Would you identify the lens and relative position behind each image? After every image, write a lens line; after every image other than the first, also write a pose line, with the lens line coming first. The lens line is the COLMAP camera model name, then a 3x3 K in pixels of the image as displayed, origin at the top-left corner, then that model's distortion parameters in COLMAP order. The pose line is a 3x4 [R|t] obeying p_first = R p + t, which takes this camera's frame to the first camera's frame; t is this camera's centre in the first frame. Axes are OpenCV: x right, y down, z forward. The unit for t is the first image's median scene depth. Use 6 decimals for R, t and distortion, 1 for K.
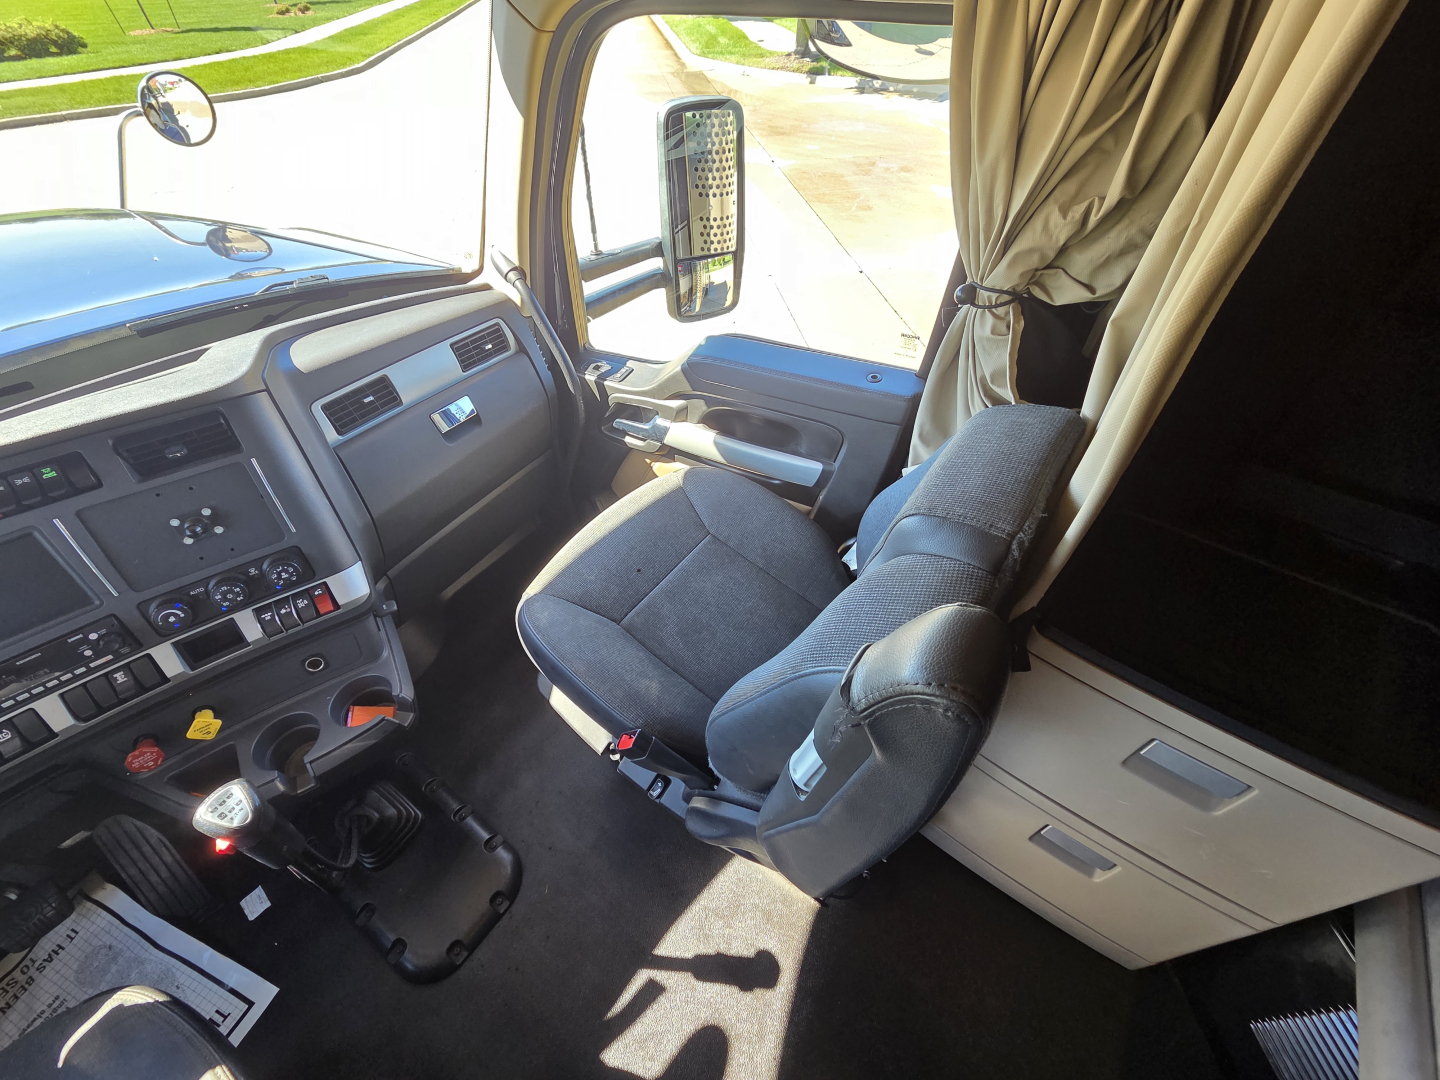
lens RADIAL K [[598.1, 0, 716.1], [0, 598.1, 534.8], [0, 0, 1]] dist [0.005548, 0.000310]
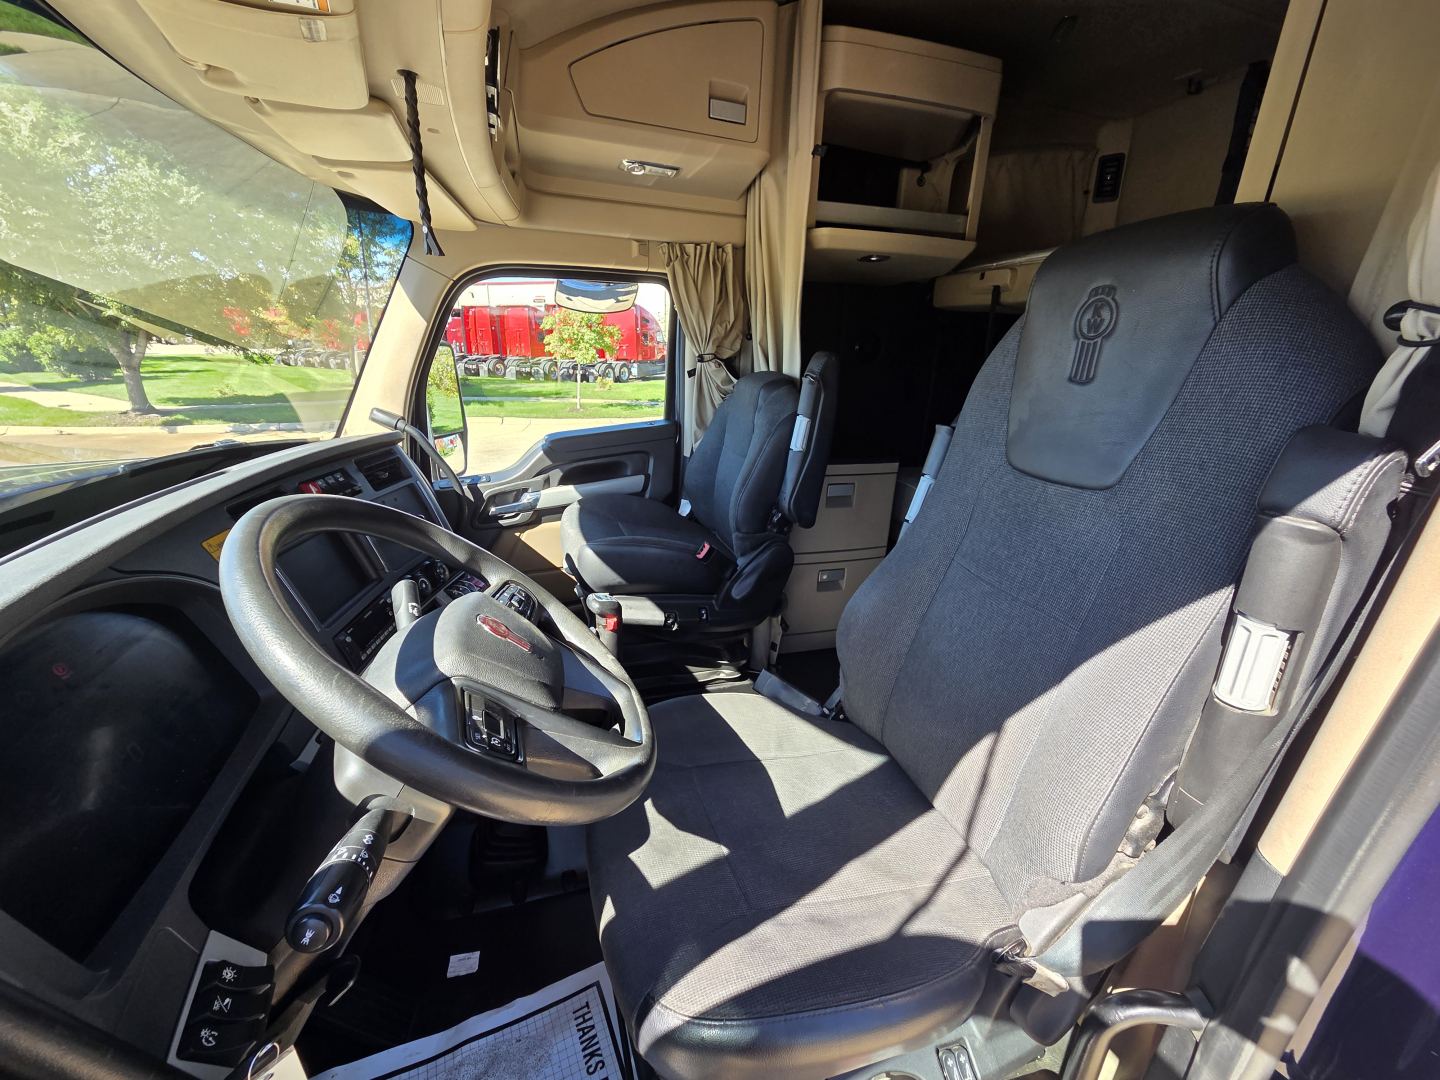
lens RADIAL K [[598.1, 0, 716.1], [0, 598.1, 534.8], [0, 0, 1]] dist [0.005548, 0.000310]
pose [[0.595322, -0.236860, 0.767782, -1.253742], [0.555942, 0.811326, -0.180771, 0.535324], [-0.580104, 0.534459, 0.614681, -0.183880]]
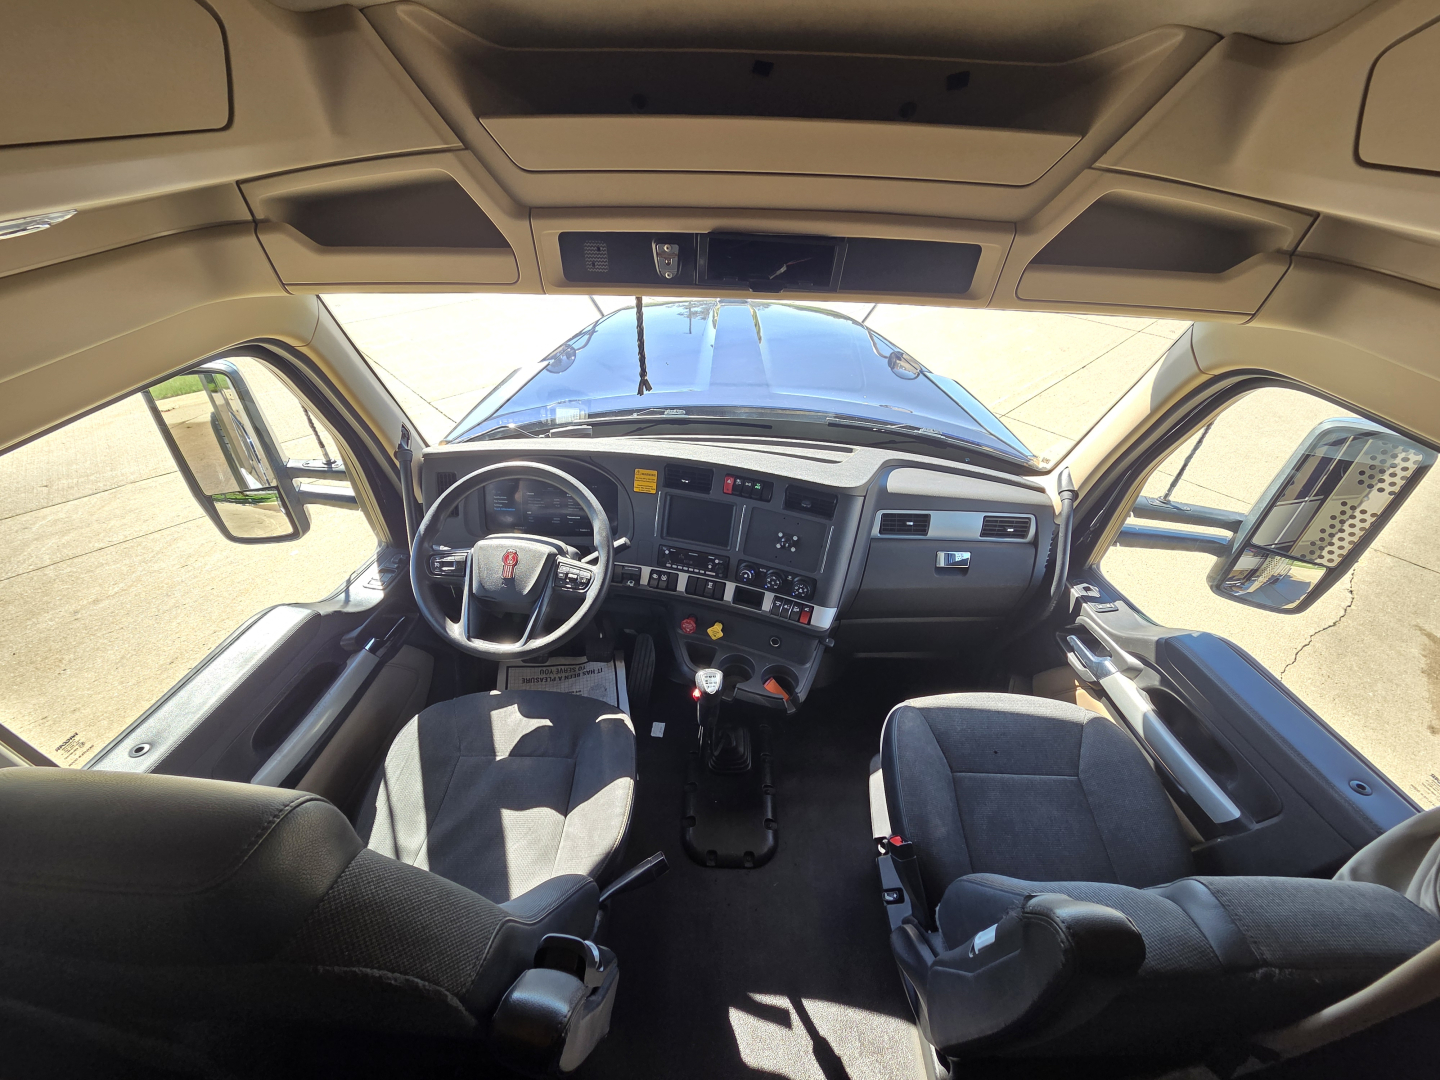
lens RADIAL K [[602.0, 0, 702.7], [0, 602.0, 529.9], [0, 0, 1]] dist [-0.001012, -0.000004]
pose [[0.559837, 0.511565, -0.651832, 0.101005], [-0.605718, 0.789454, 0.099340, -0.056821], [0.565410, 0.339212, 0.751829, -0.387868]]
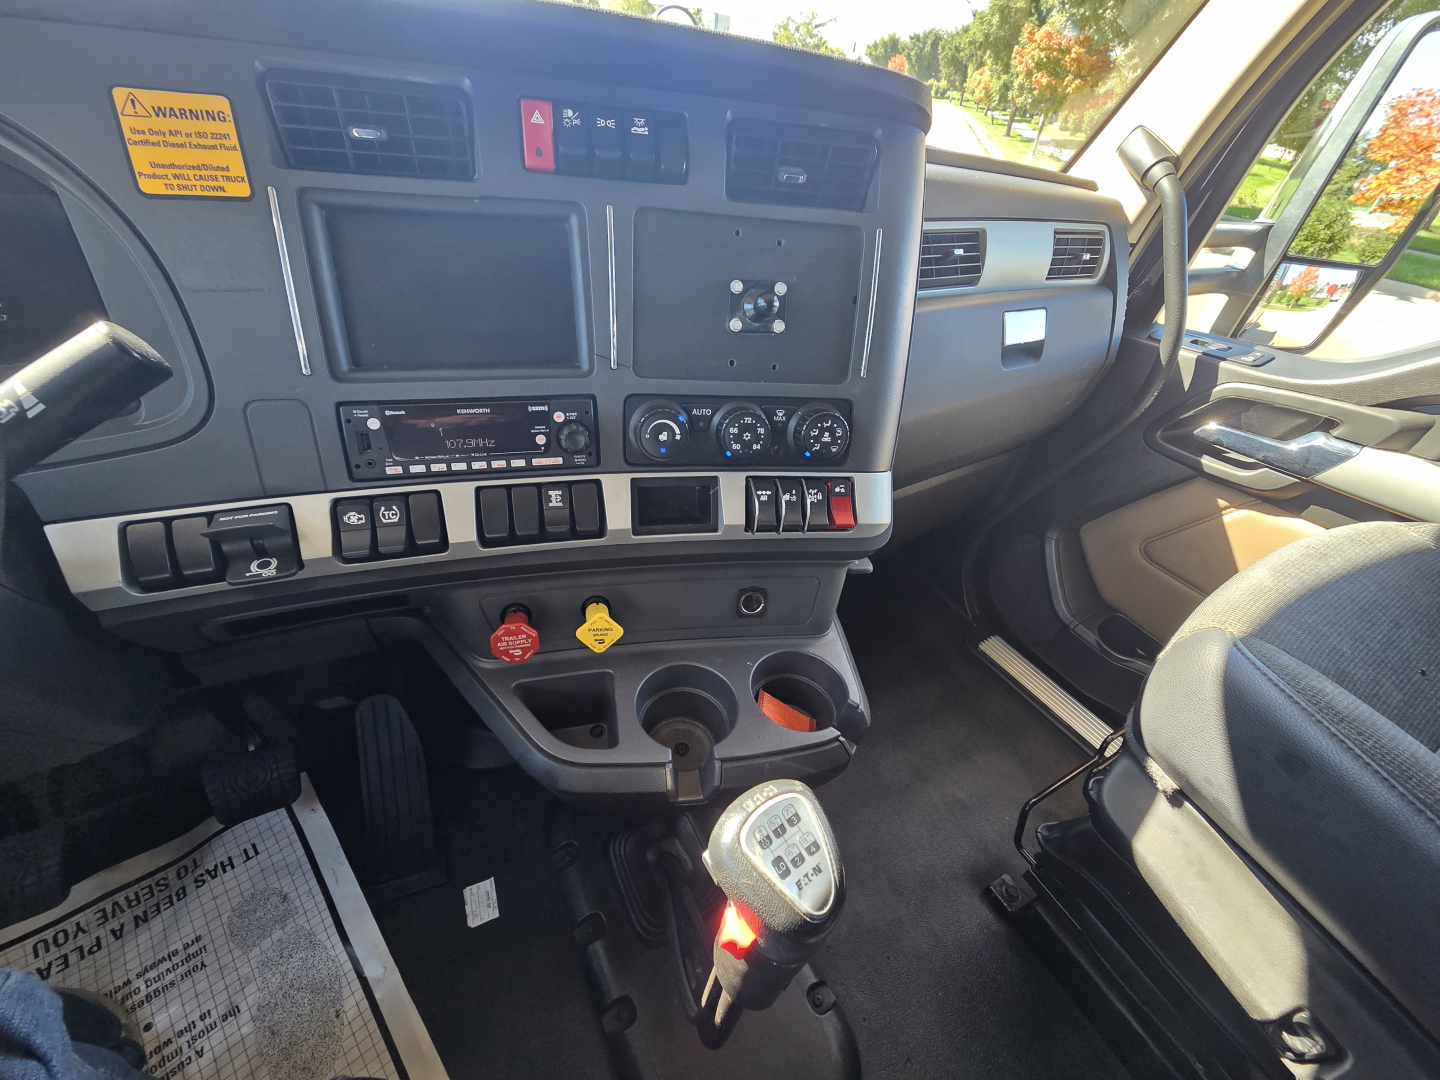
lens RADIAL K [[598.1, 0, 716.1], [0, 598.1, 534.8], [0, 0, 1]] dist [0.005548, 0.000310]
pose [[0.898076, 0.341725, -0.276919, -0.553248], [-0.375801, 0.923293, -0.079392, 0.212266], [0.228547, 0.175367, 0.957608, 0.391313]]
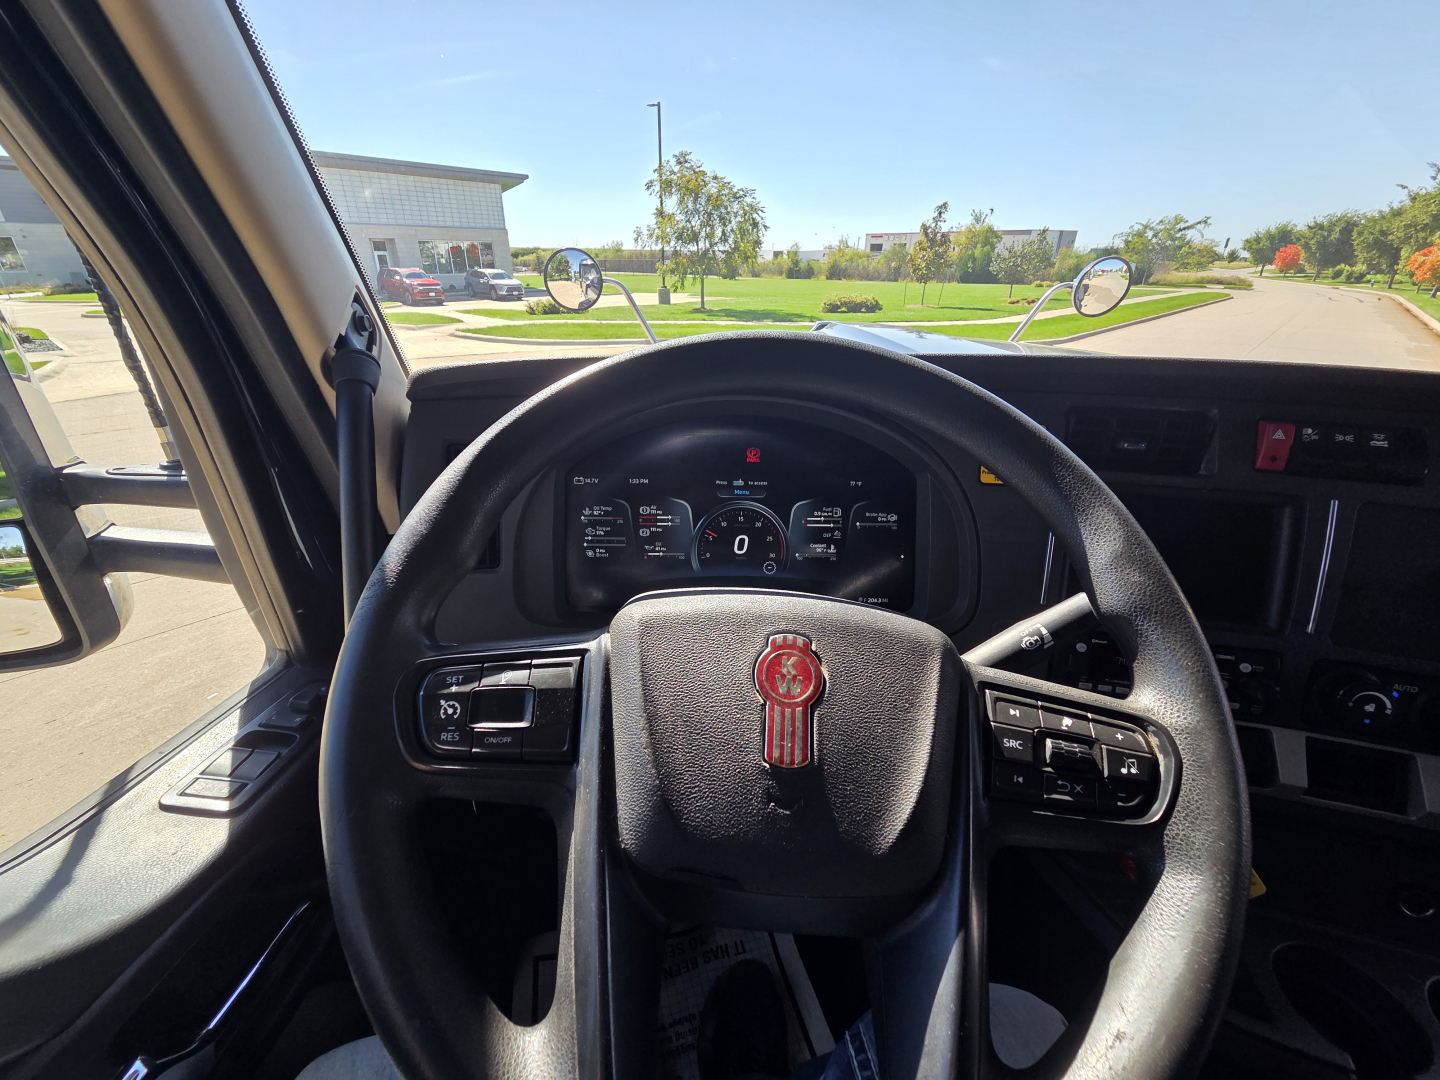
lens RADIAL K [[591.9, 0, 700.4], [0, 591.9, 535.2], [0, 0, 1]] dist [0.018319, -0.006729]
pose [[0.598006, 0.349079, -0.721479, -0.776019], [-0.578862, 0.810713, -0.087542, 0.364214], [0.554354, 0.469987, 0.686880, 0.117749]]
